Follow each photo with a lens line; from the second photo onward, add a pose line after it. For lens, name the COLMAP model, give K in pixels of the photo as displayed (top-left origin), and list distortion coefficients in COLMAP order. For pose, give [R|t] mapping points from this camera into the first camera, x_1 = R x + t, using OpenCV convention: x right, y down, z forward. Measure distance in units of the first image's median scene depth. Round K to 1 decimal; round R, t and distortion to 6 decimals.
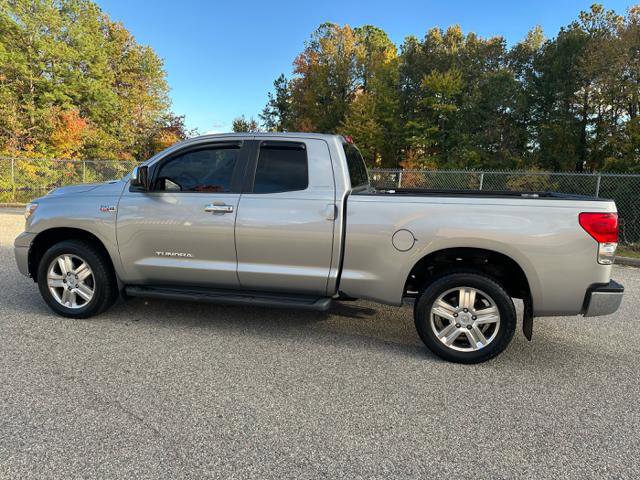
lens RADIAL K [[461.5, 0, 320.0], [0, 461.5, 240.0], [0, 0, 1]] dist [0.042744, -0.053703]
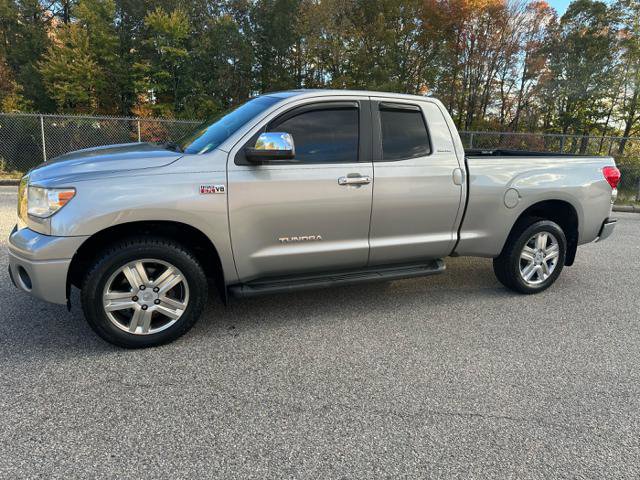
lens RADIAL K [[458.5, 0, 331.5], [0, 458.5, 242.5], [0, 0, 1]] dist [0.021032, -0.025222]
pose [[0.802745, -0.140622, 0.579505, -0.705512], [0.072820, 0.987641, 0.138788, -0.068248], [-0.591860, -0.069211, 0.803064, 0.287460]]
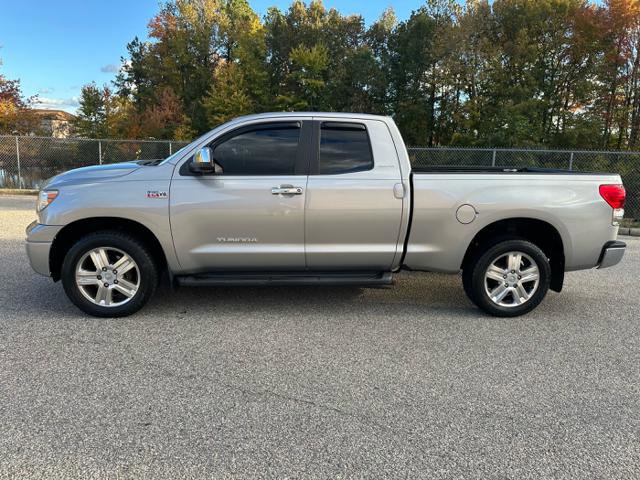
lens RADIAL K [[461.5, 0, 320.0], [0, 461.5, 240.0], [0, 0, 1]] dist [0.042744, -0.053703]
pose [[0.952849, -0.062656, 0.296905, -0.409830], [0.045775, 0.996933, 0.063477, -0.020286], [-0.299972, -0.046893, 0.952795, 0.029909]]
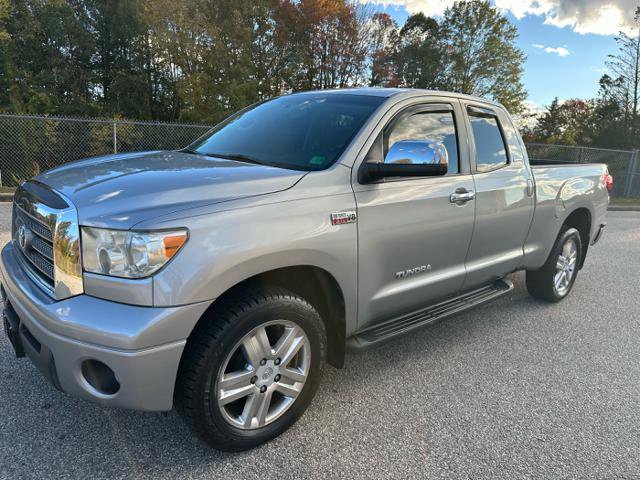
lens RADIAL K [[458.5, 0, 331.5], [0, 458.5, 242.5], [0, 0, 1]] dist [0.021032, -0.025222]
pose [[0.570593, -0.184731, 0.800186, -0.865966], [0.088158, 0.982520, 0.163961, -0.123297], [-0.816488, -0.023012, 0.576904, 0.668660]]
